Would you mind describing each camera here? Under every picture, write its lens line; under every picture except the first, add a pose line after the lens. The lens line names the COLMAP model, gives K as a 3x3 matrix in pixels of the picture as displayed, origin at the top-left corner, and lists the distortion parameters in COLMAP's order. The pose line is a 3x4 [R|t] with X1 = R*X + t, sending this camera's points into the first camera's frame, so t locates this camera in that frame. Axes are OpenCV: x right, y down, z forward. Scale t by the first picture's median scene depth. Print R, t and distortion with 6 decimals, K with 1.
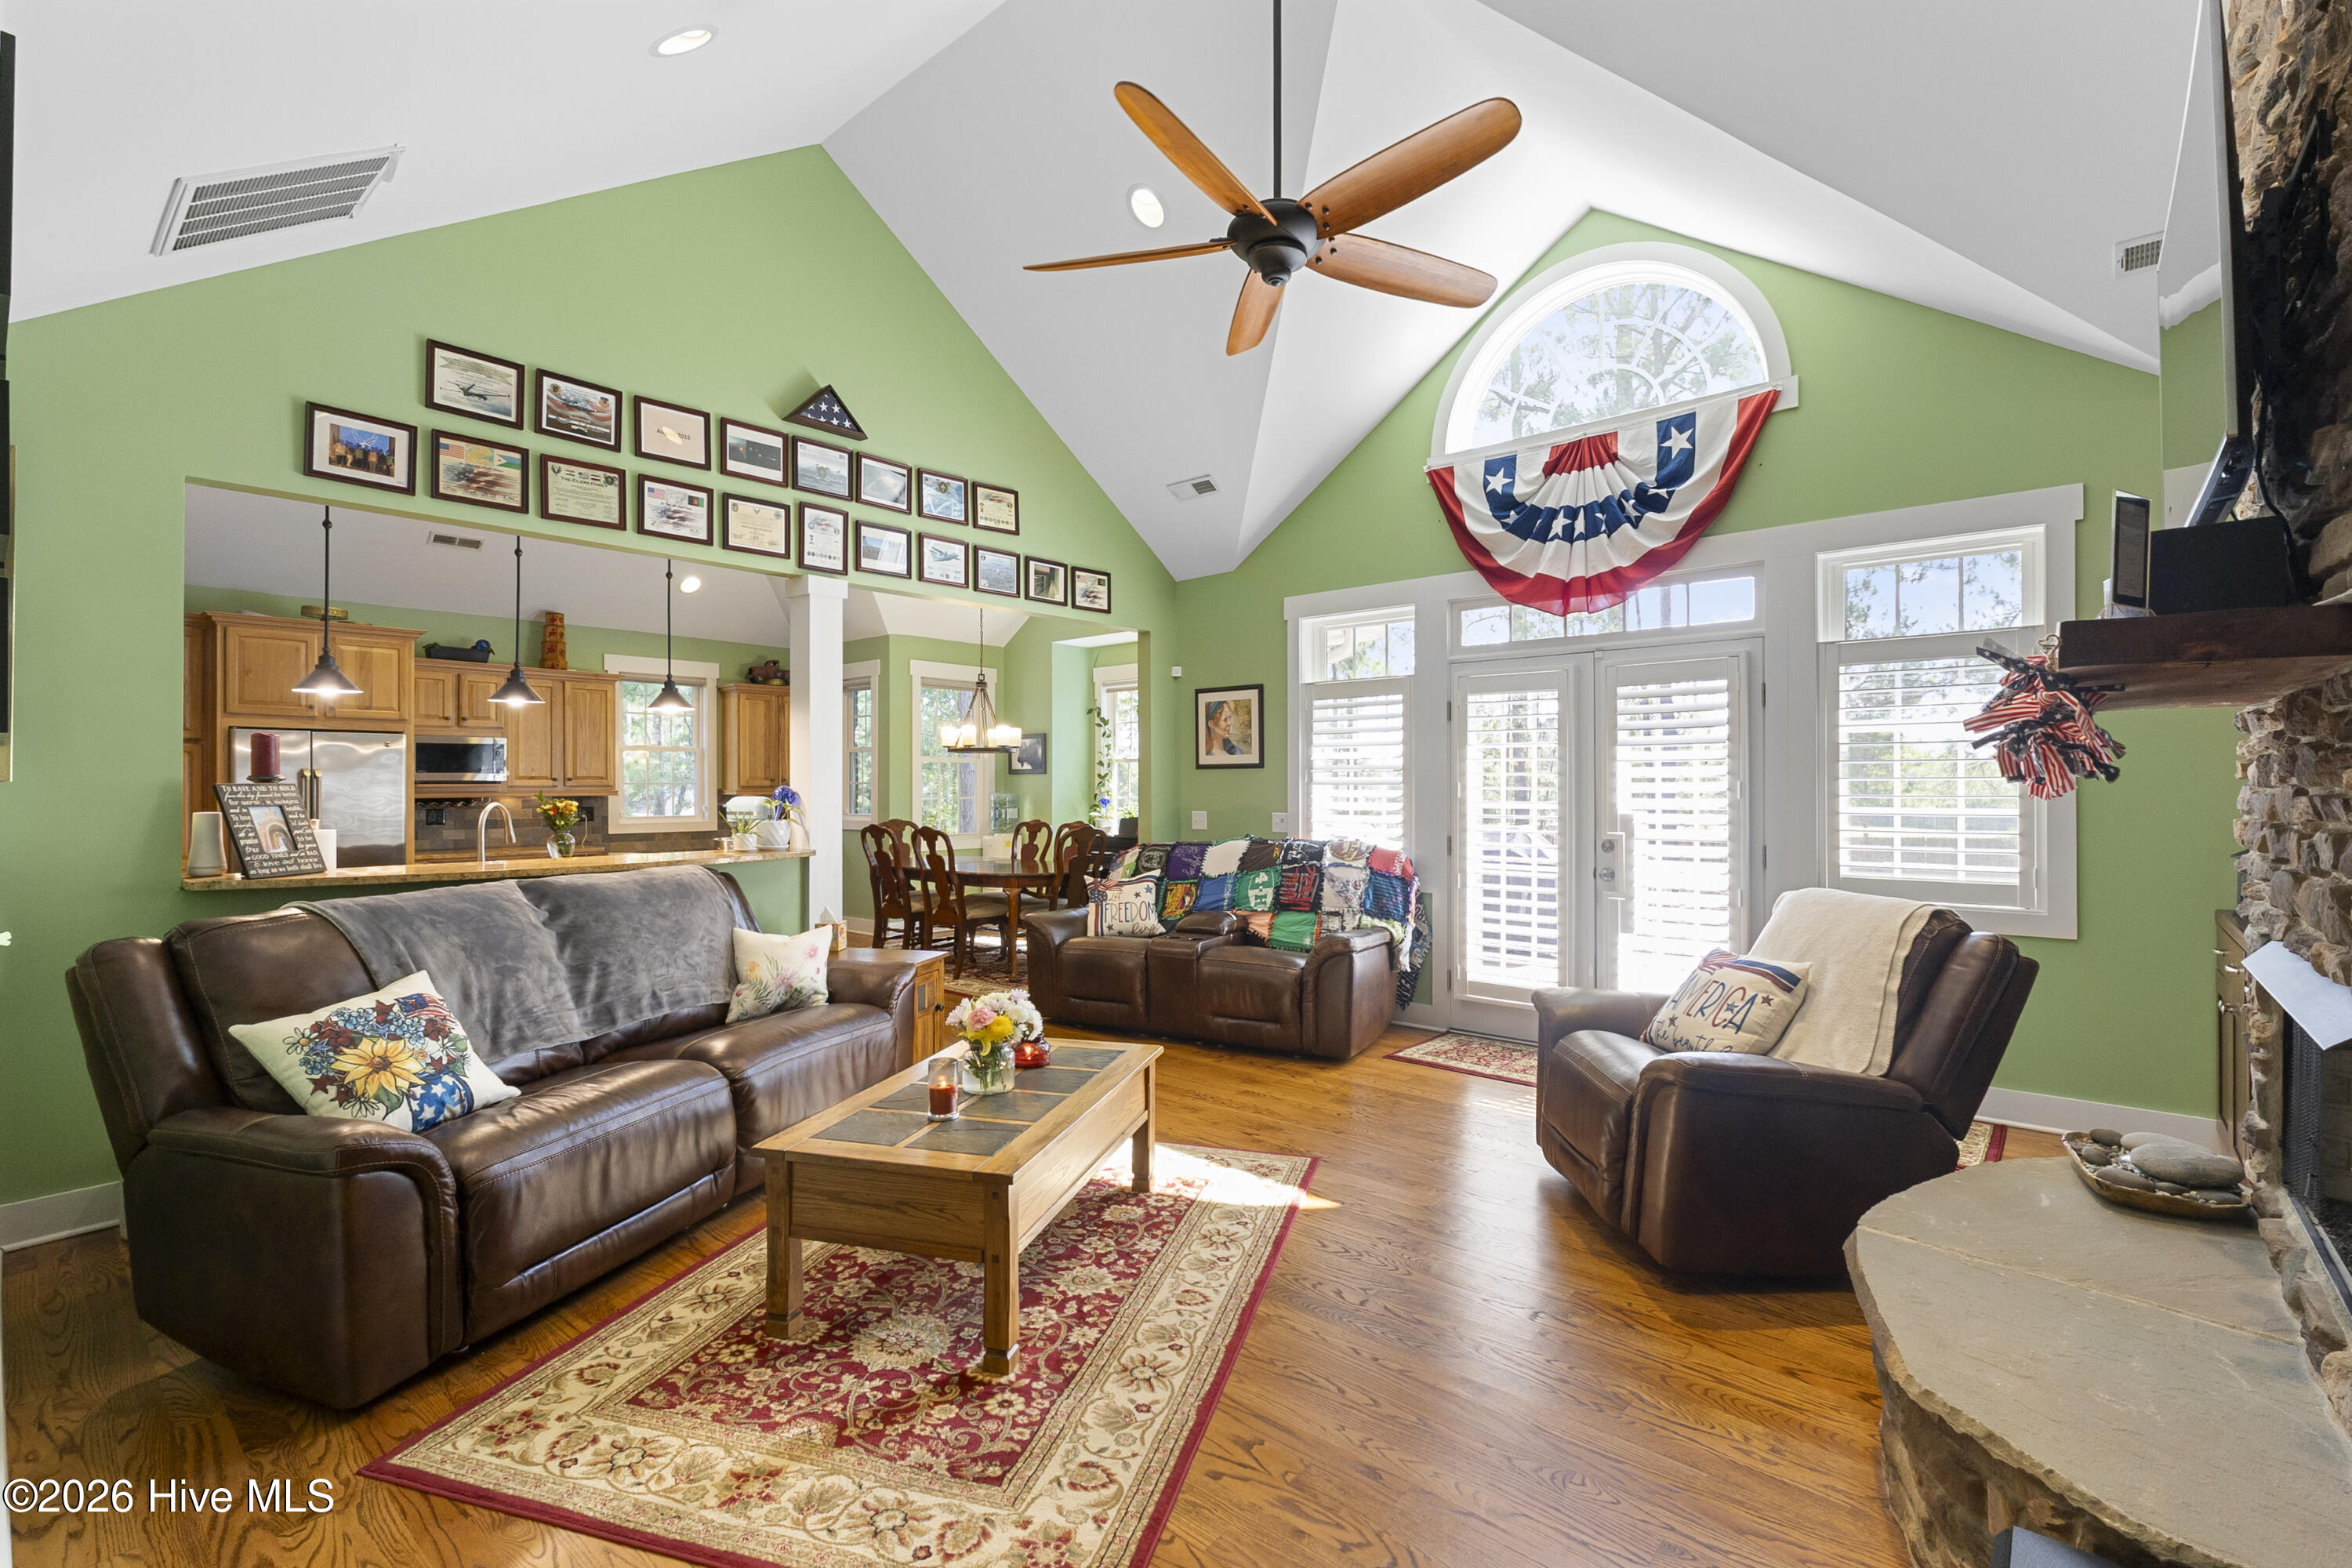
lens RADIAL K [[1039.2, 0, 1175.4], [0, 1039.2, 775.4], [0, 0, 1]] dist [-0.000761, -0.000584]
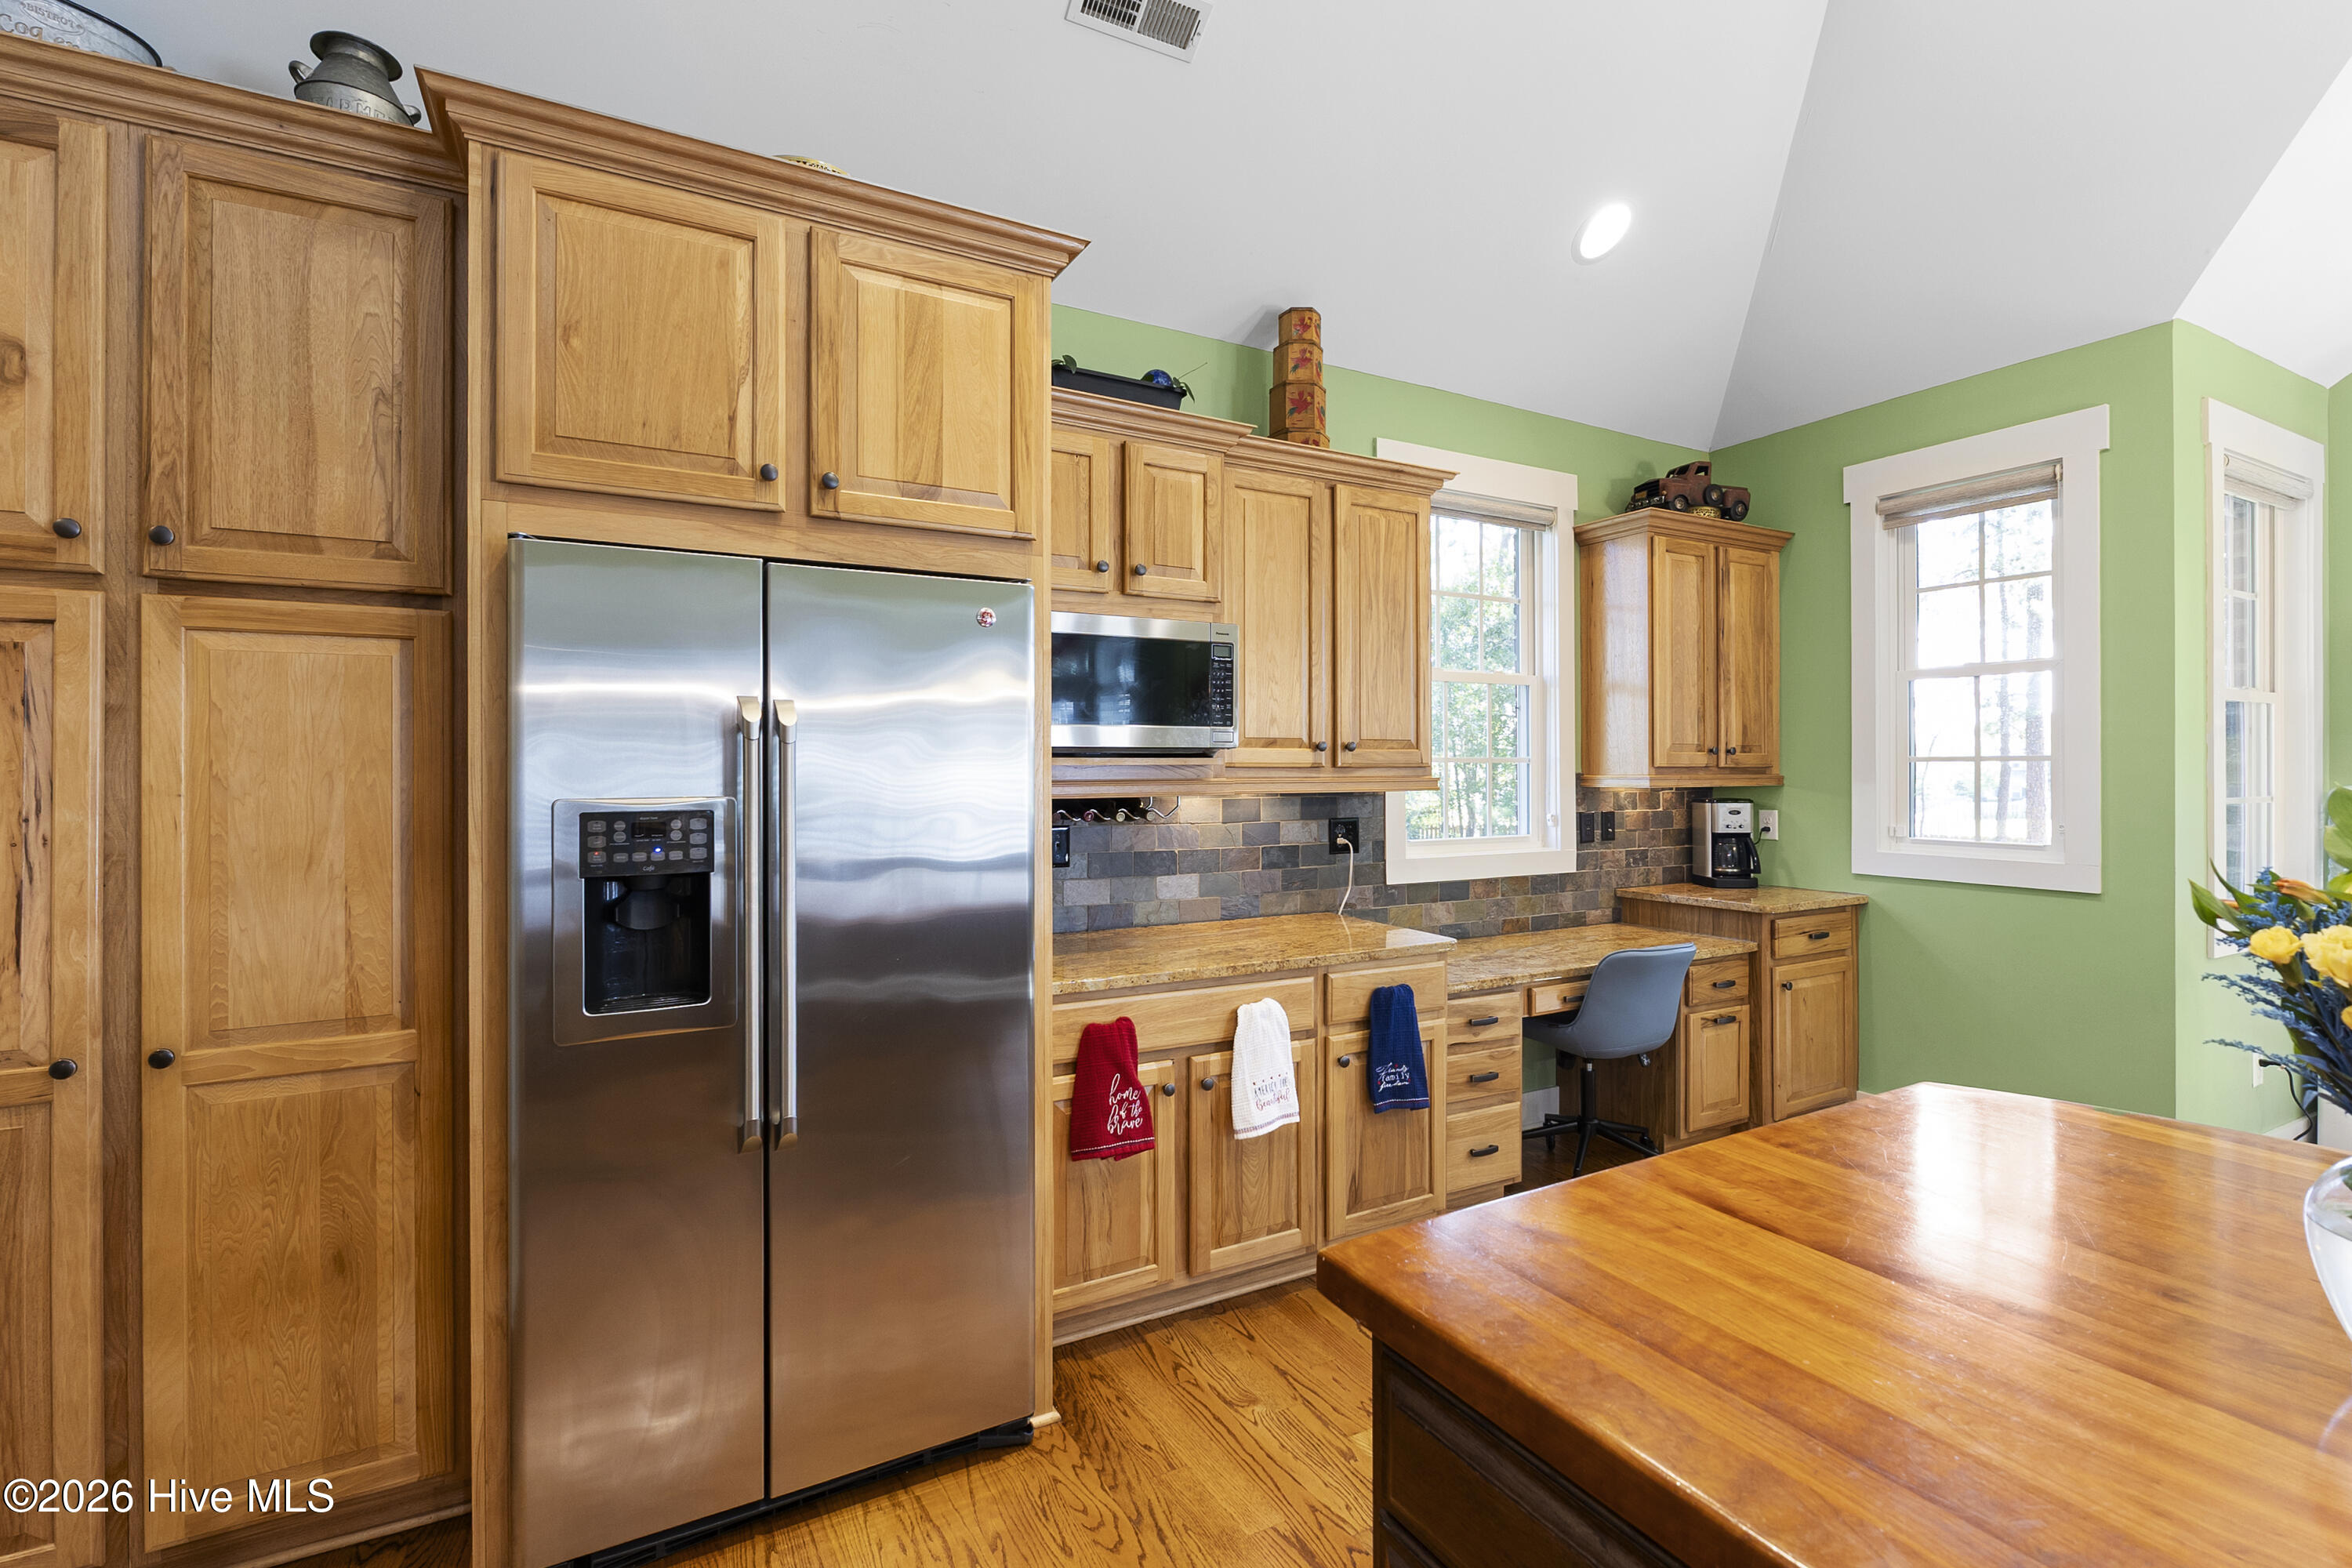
lens RADIAL K [[1048.5, 0, 1166.4], [0, 1048.5, 765.5], [0, 0, 1]] dist [-0.003512, -0.000296]
pose [[0.933857, 0.000345, -0.357647, -0.538626], [0.001678, 0.999984, 0.005346, 0.008587], [0.357643, -0.005592, 0.933841, 0.661659]]
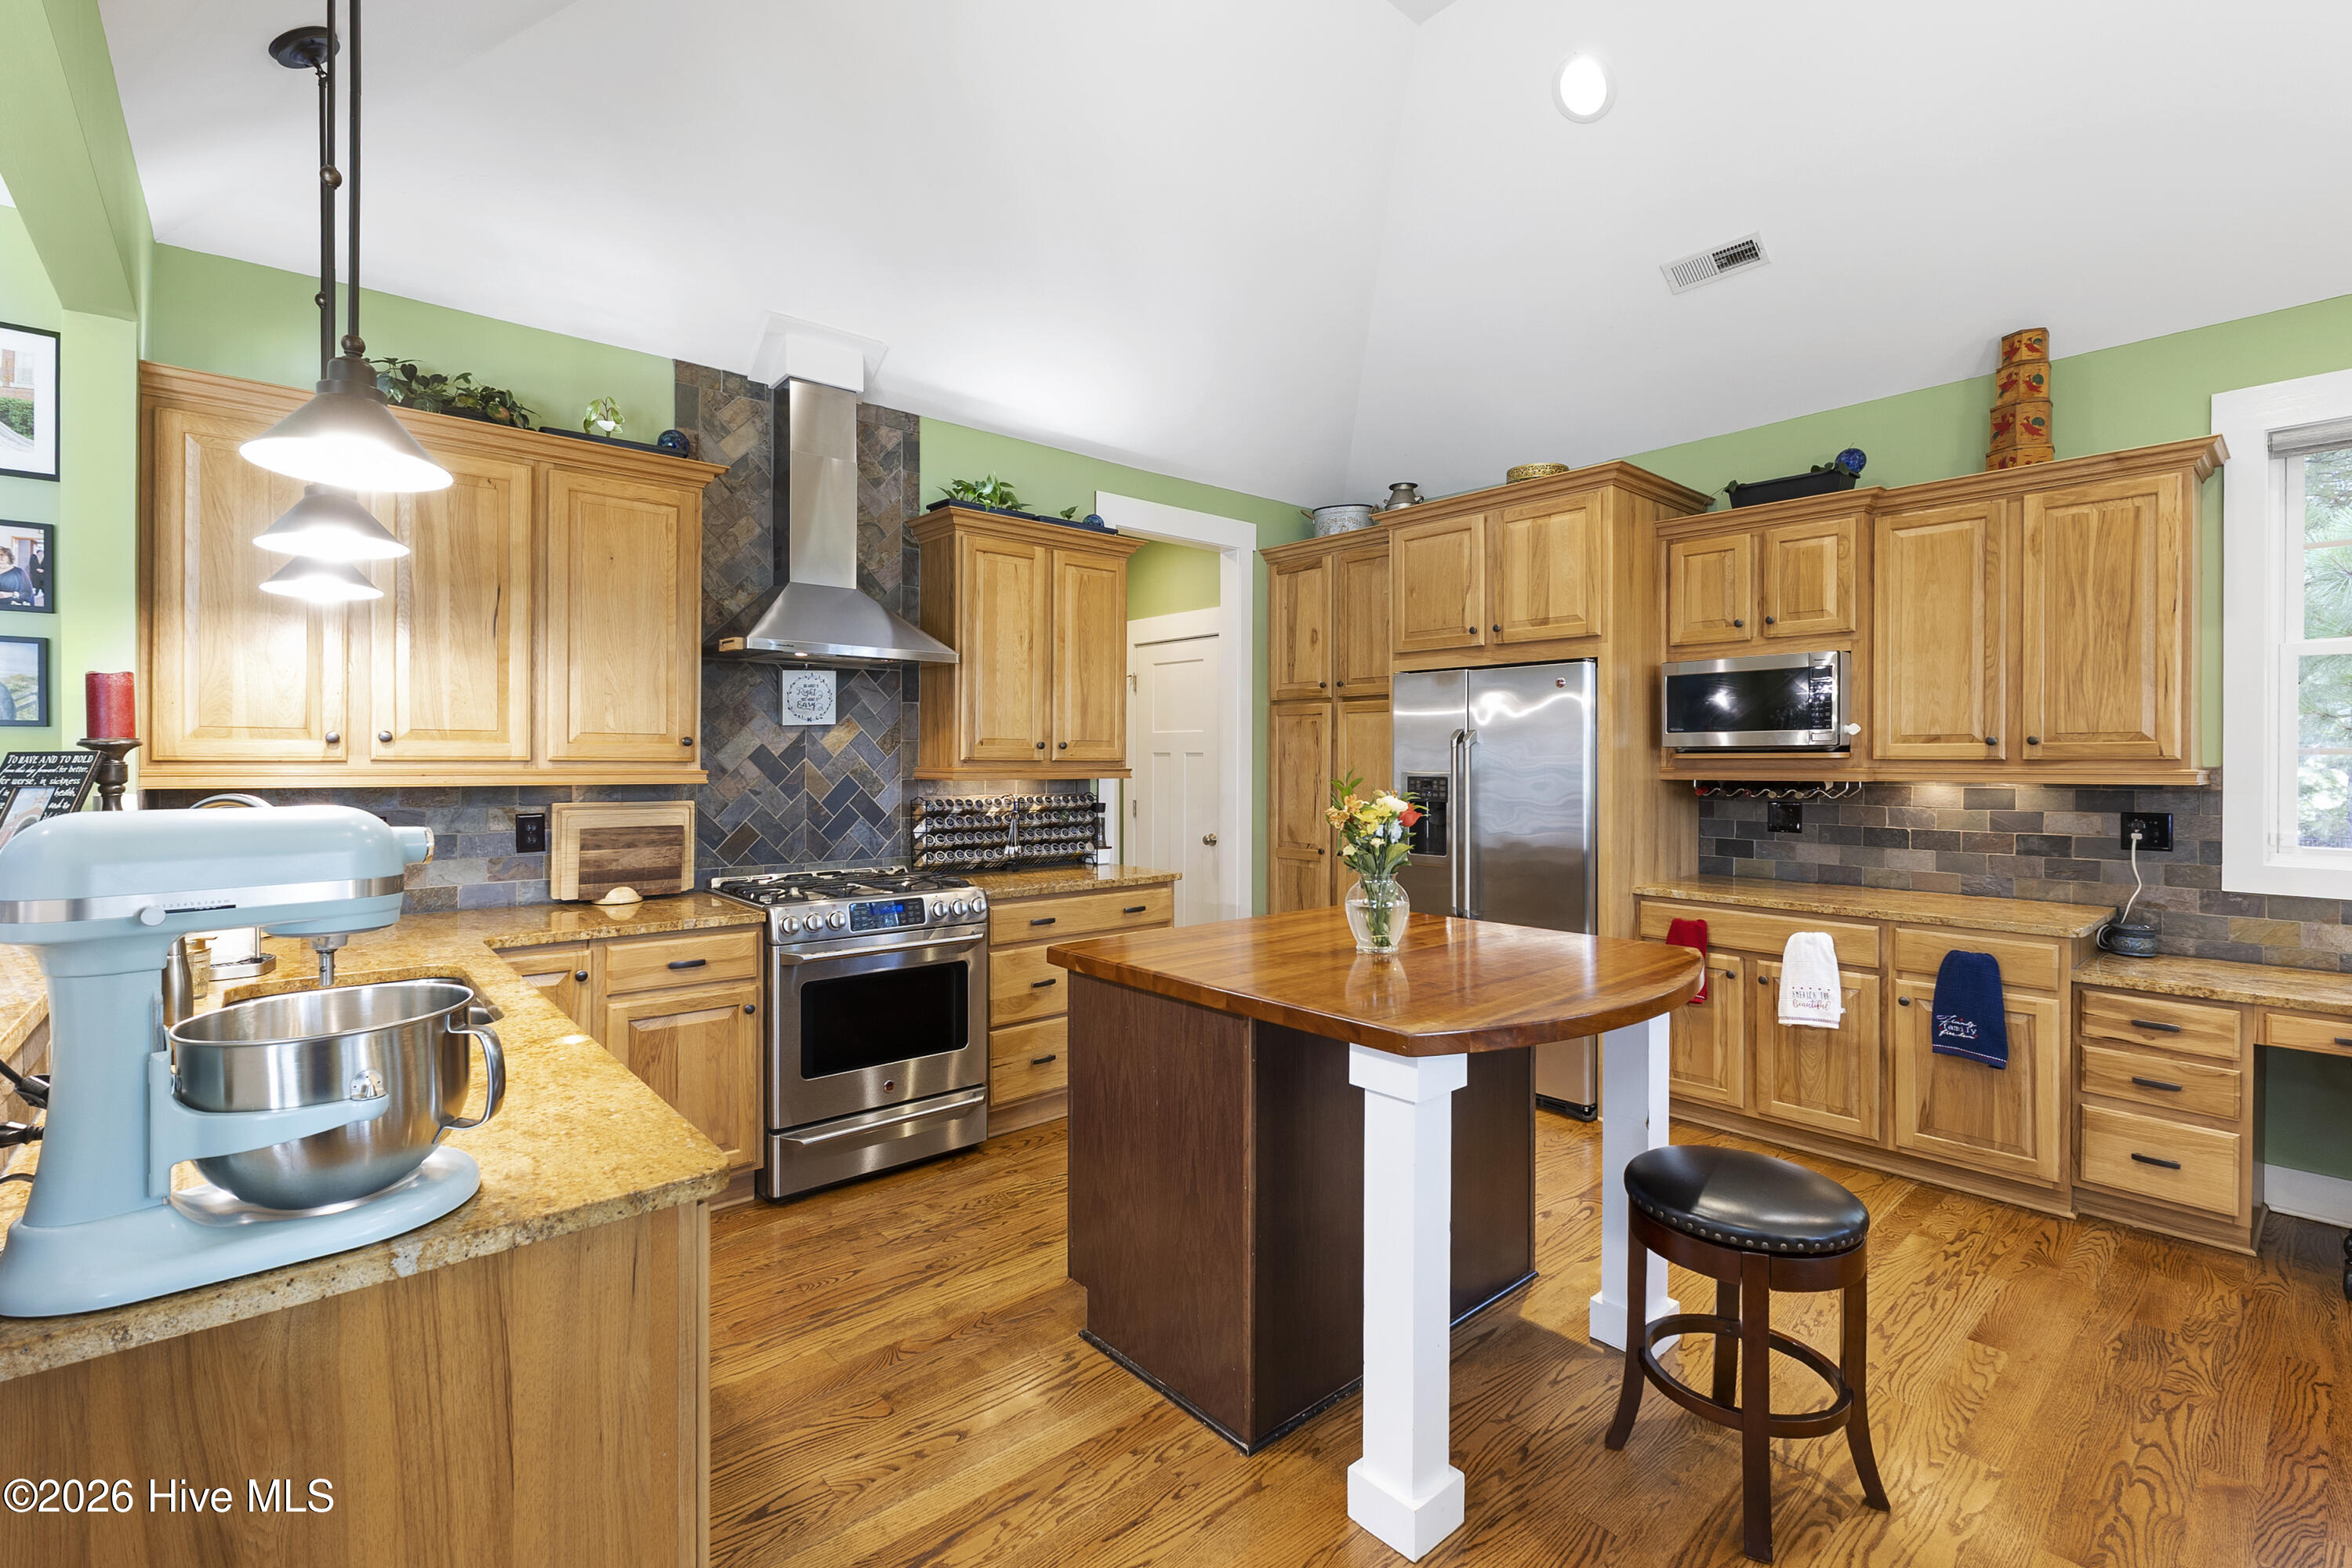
lens RADIAL K [[1048.5, 0, 1166.4], [0, 1048.5, 765.5], [0, 0, 1]] dist [-0.003512, -0.000296]
pose [[-0.150674, 0.009932, -0.988534, -0.148226], [0.007722, 0.999931, 0.008869, 0.007254], [0.988553, -0.006297, -0.150740, 0.775465]]
